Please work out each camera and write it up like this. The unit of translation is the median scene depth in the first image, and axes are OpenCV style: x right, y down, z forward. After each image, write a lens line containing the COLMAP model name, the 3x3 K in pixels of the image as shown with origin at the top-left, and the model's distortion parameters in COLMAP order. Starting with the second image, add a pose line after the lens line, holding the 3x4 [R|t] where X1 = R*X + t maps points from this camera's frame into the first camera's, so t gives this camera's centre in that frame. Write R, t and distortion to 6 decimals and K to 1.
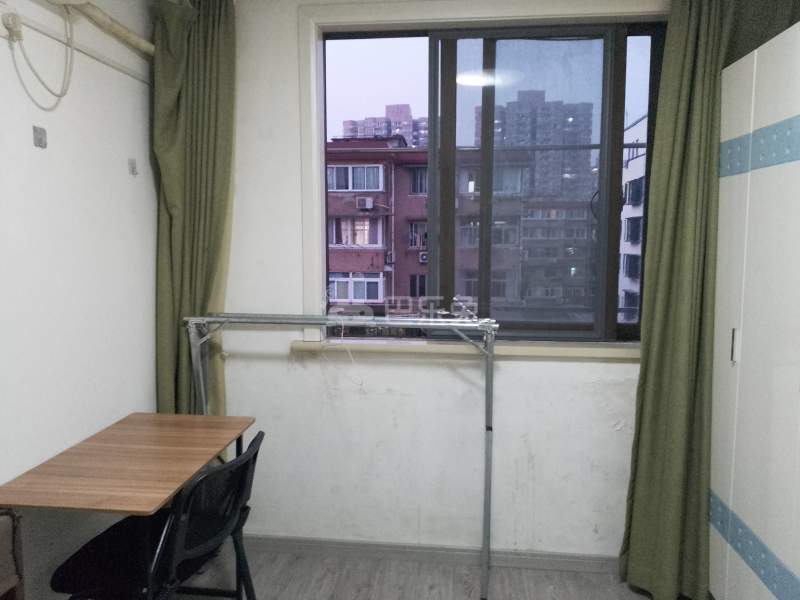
lens RADIAL K [[613.1, 0, 400.0], [0, 613.1, 300.0], [0, 0, 1]] dist [0.006092, 0.002832]
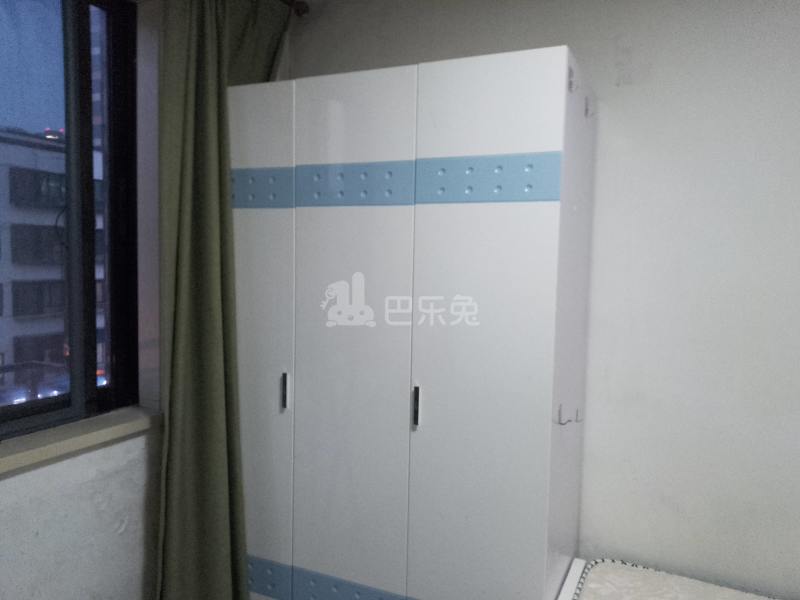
lens RADIAL K [[613.1, 0, 400.0], [0, 613.1, 300.0], [0, 0, 1]] dist [0.006092, 0.002832]
pose [[0.334434, -0.044771, 0.941355, -0.245388], [0.083197, 0.996374, 0.017830, -0.060224], [-0.938740, 0.072355, 0.336946, 0.462102]]
